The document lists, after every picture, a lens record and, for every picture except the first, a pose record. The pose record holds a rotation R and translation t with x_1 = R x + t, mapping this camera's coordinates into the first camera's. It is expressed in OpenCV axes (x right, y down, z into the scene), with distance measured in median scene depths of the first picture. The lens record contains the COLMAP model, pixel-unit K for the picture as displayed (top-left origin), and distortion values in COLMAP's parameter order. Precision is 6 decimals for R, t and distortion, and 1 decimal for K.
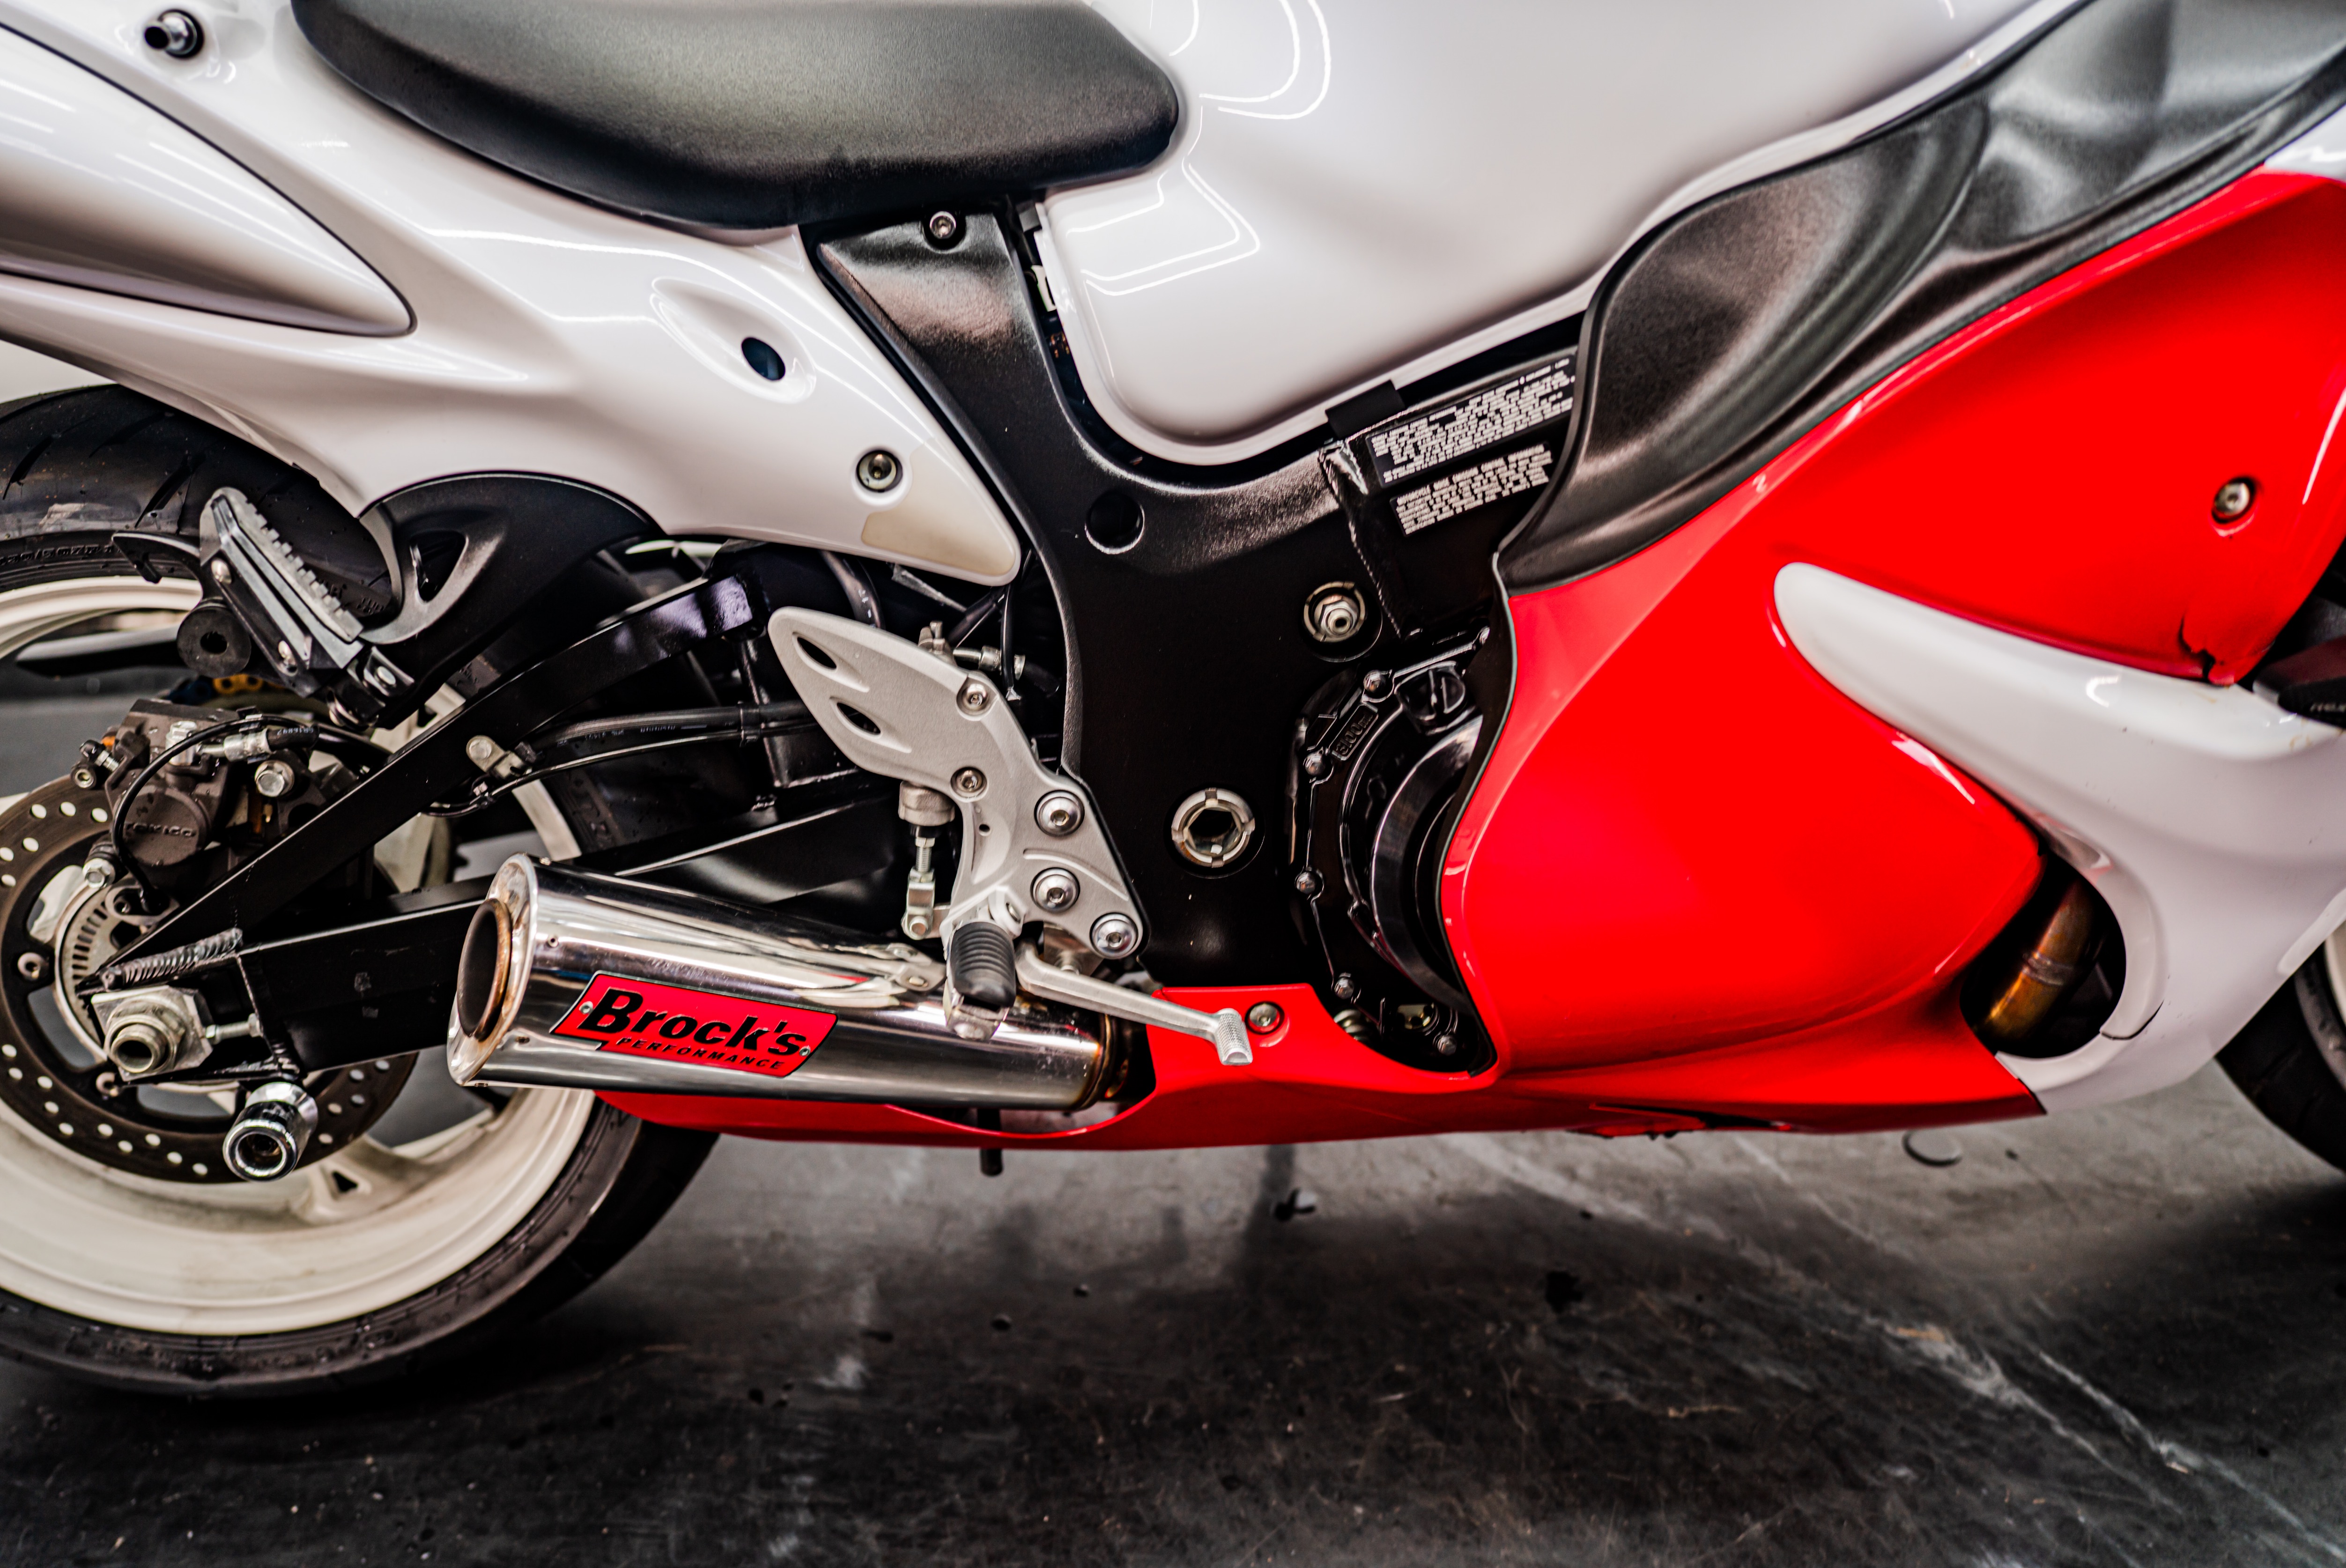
lens RADIAL K [[2271.7, 0, 1138.8], [0, 2271.7, 781.5], [0, 0, 1]] dist [-0.040920, 0.169269]
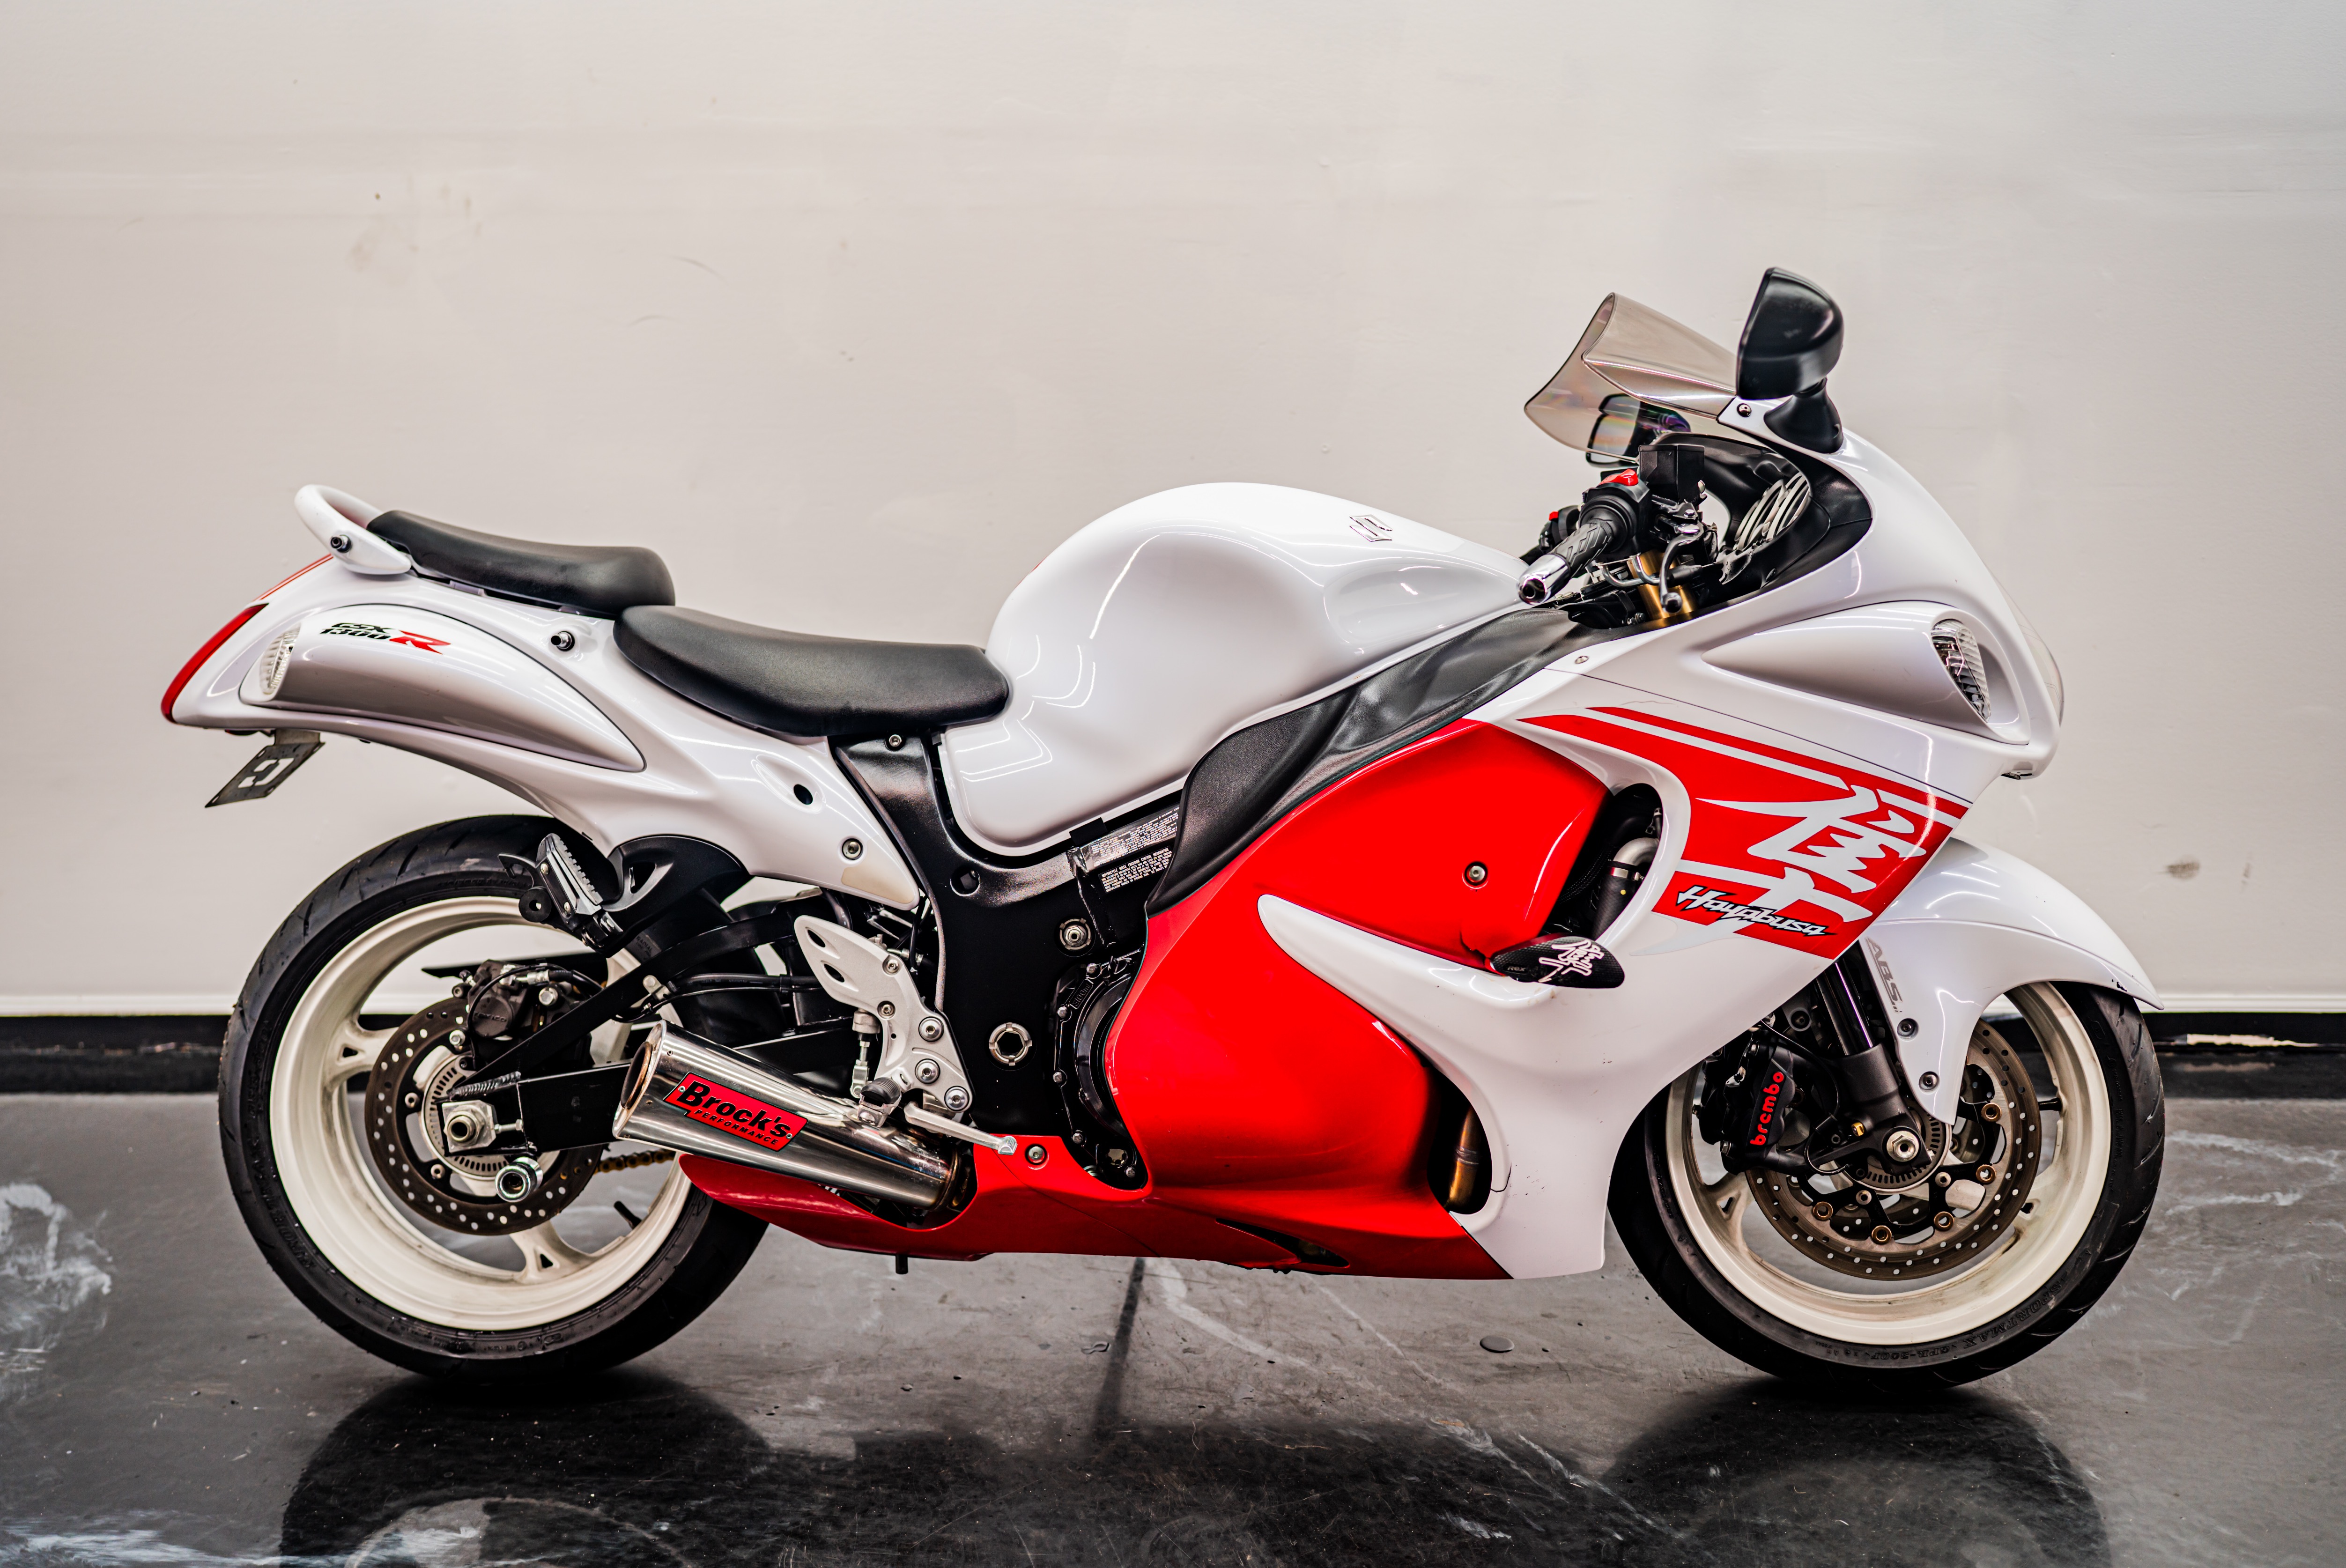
lens RADIAL K [[2253.1, 0, 1146.0], [0, 2253.1, 764.2], [0, 0, 1]] dist [-0.055217, 0.172730]
pose [[0.994466, 0.031595, -0.100199, 0.336925], [-0.063203, 0.941748, -0.330328, 0.428084], [0.083925, 0.334833, 0.938533, -0.888479]]
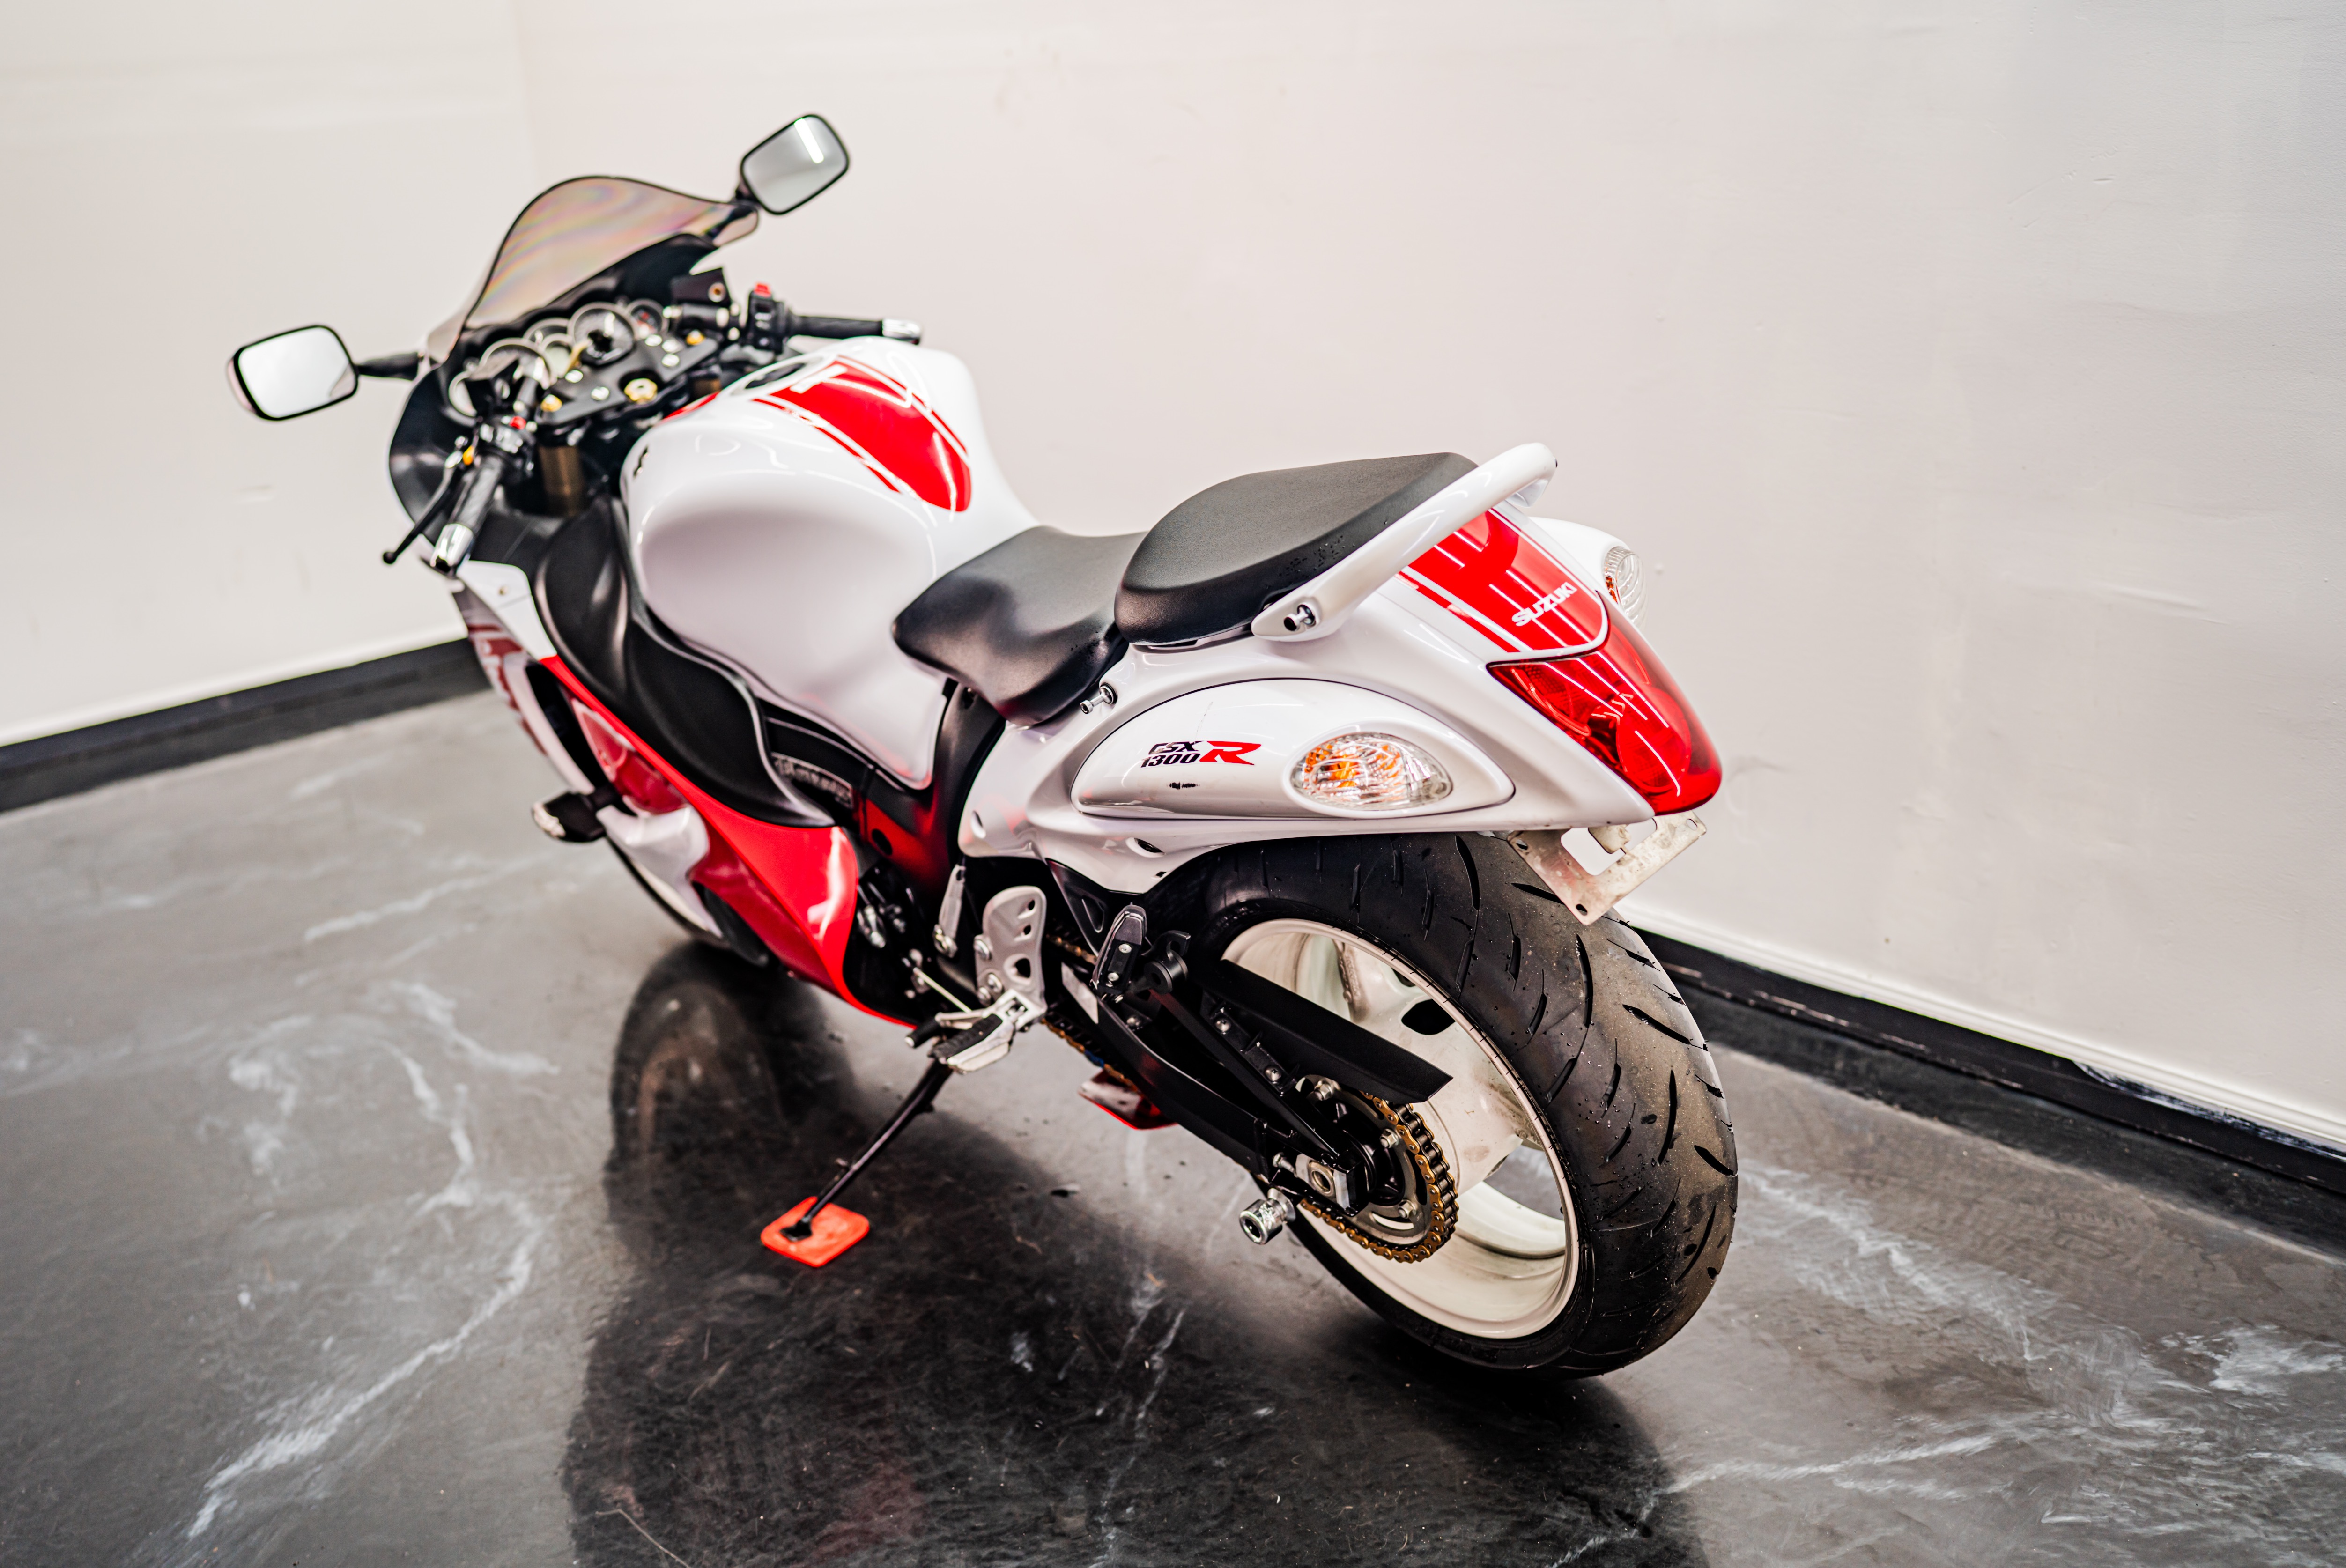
lens RADIAL K [[2271.7, 0, 1138.8], [0, 2271.7, 781.5], [0, 0, 1]] dist [-0.040920, 0.169269]
pose [[0.596330, 0.237154, -0.766909, 1.913902], [-0.416771, 0.907980, -0.043293, -0.019892], [0.686070, 0.345442, 0.640294, -0.270617]]
